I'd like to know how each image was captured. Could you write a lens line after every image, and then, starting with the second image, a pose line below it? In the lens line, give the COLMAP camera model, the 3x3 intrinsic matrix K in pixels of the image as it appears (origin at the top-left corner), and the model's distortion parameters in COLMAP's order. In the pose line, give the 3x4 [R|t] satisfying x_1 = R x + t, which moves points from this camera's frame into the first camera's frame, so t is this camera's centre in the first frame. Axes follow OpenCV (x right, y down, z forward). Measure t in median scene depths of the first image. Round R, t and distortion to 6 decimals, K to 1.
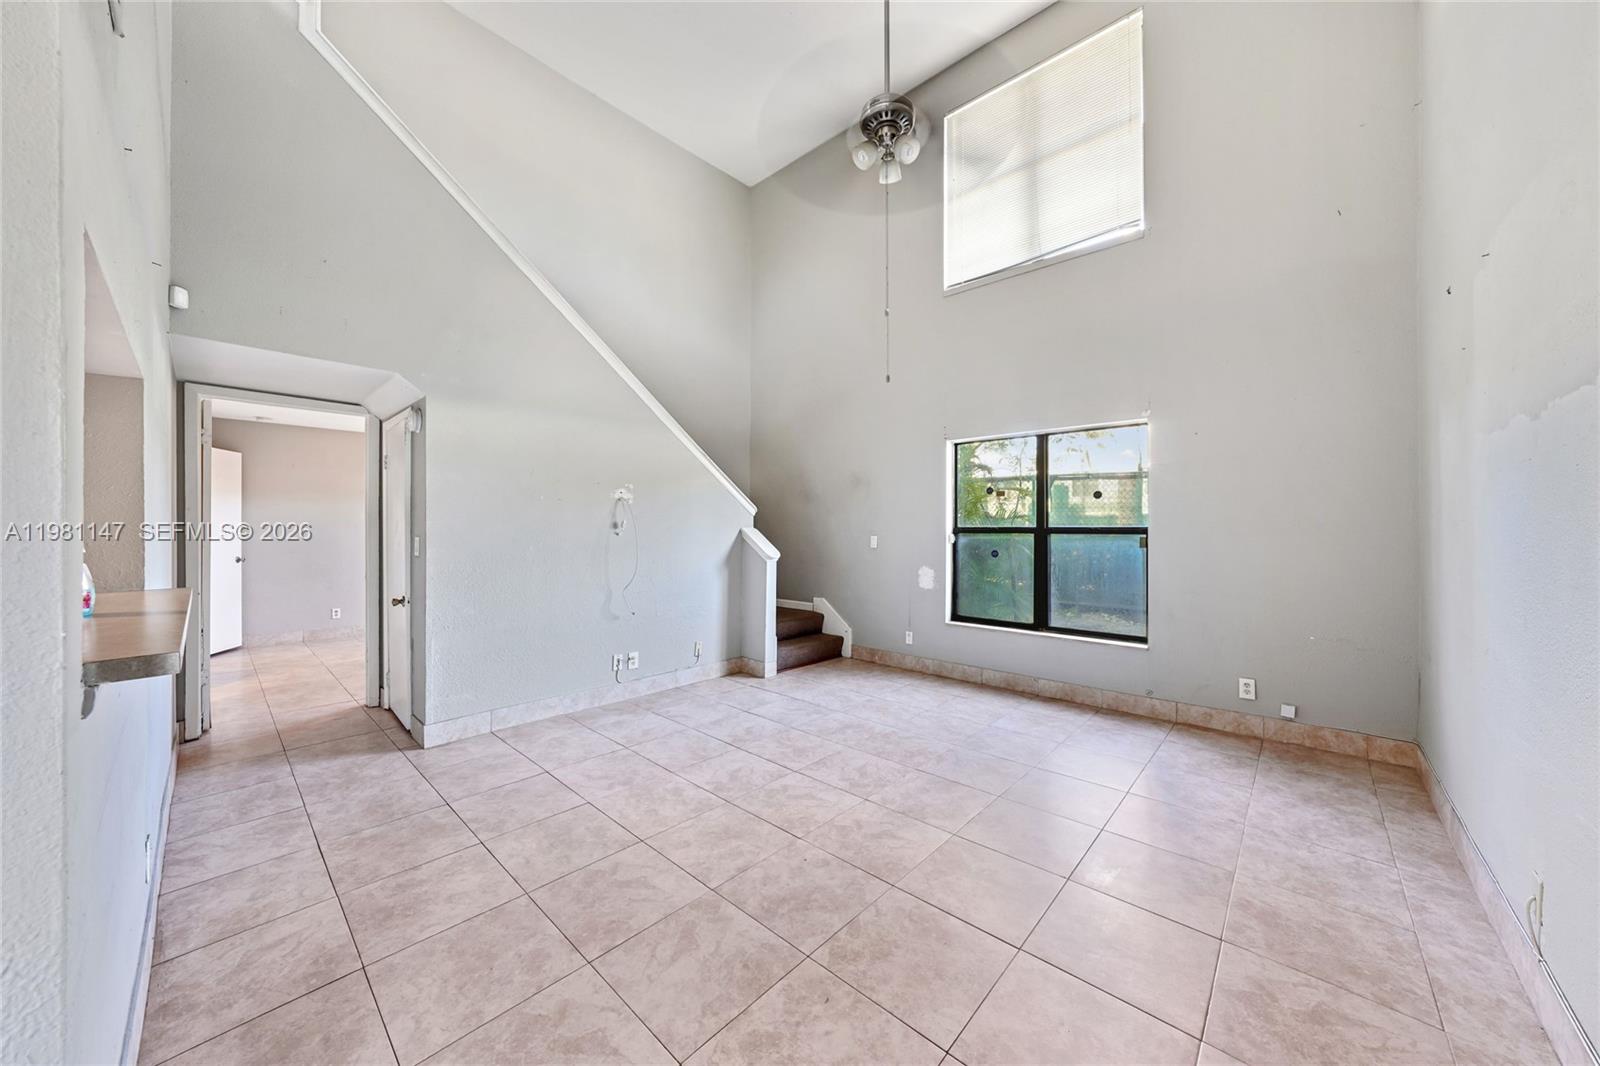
lens RADIAL K [[557.1, 0, 802.0], [0, 557.1, 529.6], [0, 0, 1]] dist [-0.024230, 0.006409]
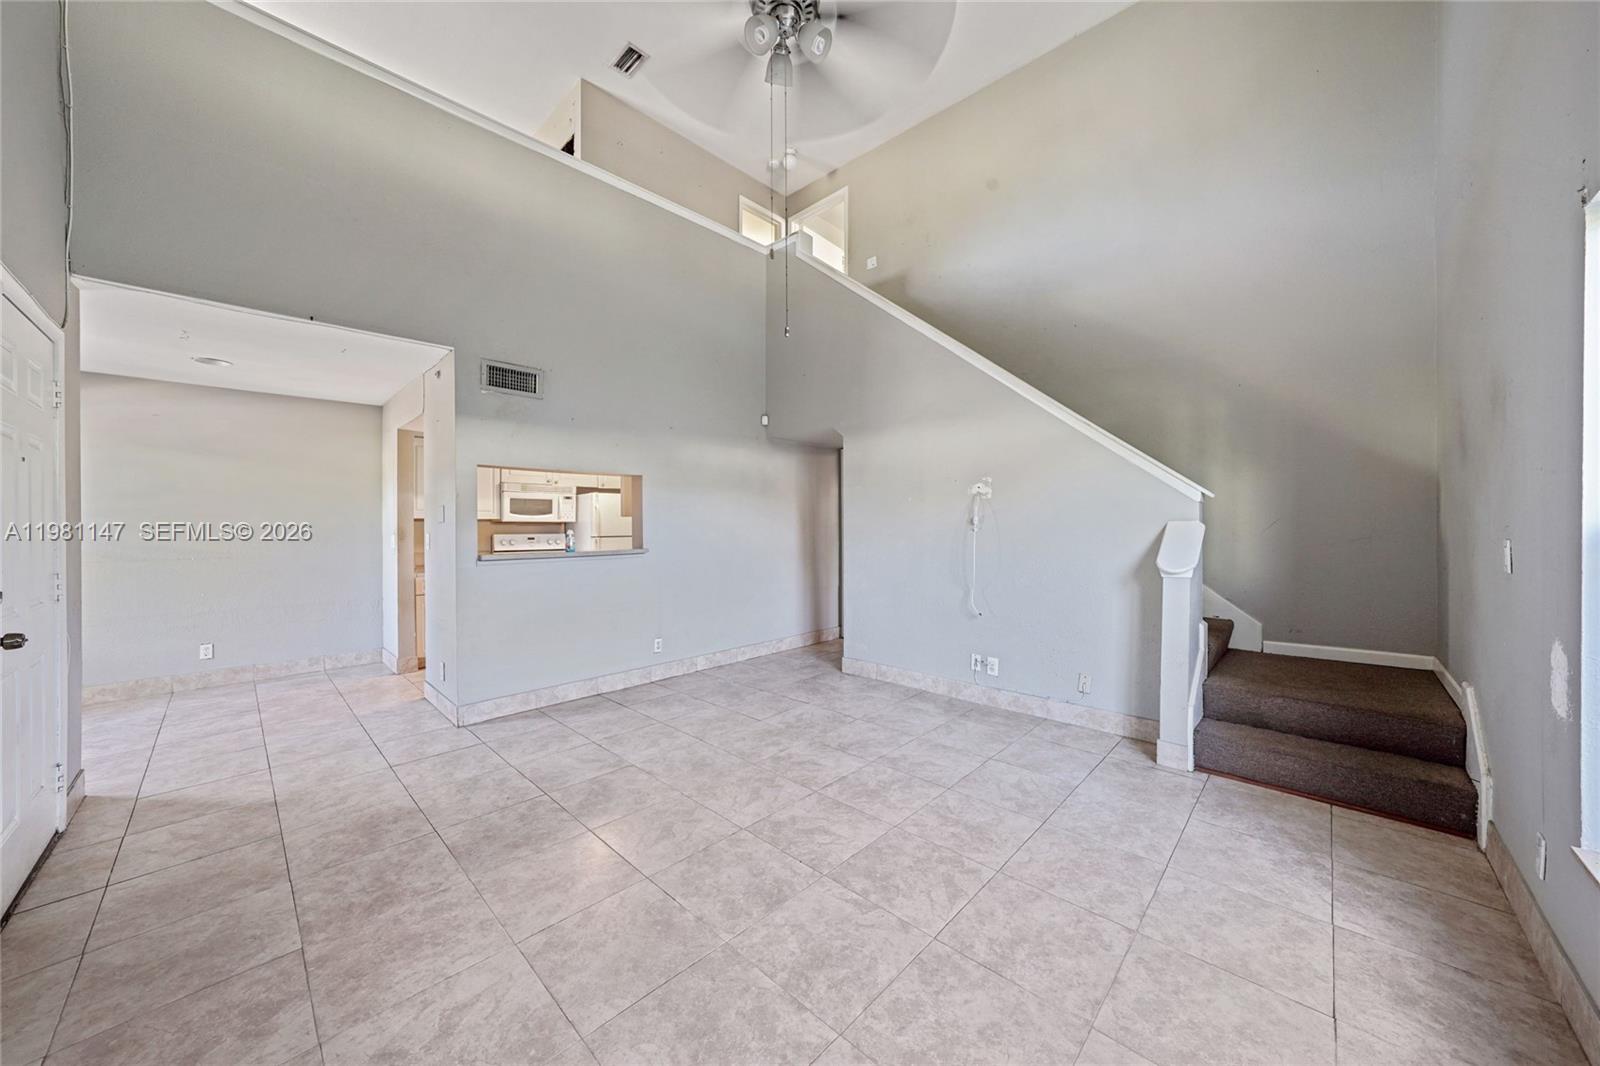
lens RADIAL K [[550.6, 0, 800.0], [0, 550.6, 533.0], [0, 0, 1]] dist [-0.020875, 0.004625]
pose [[-0.018826, 0.010578, -0.999767, 0.641535], [0.004759, 0.999934, 0.010491, 0.000903], [0.999811, -0.004560, -0.018875, 0.719890]]
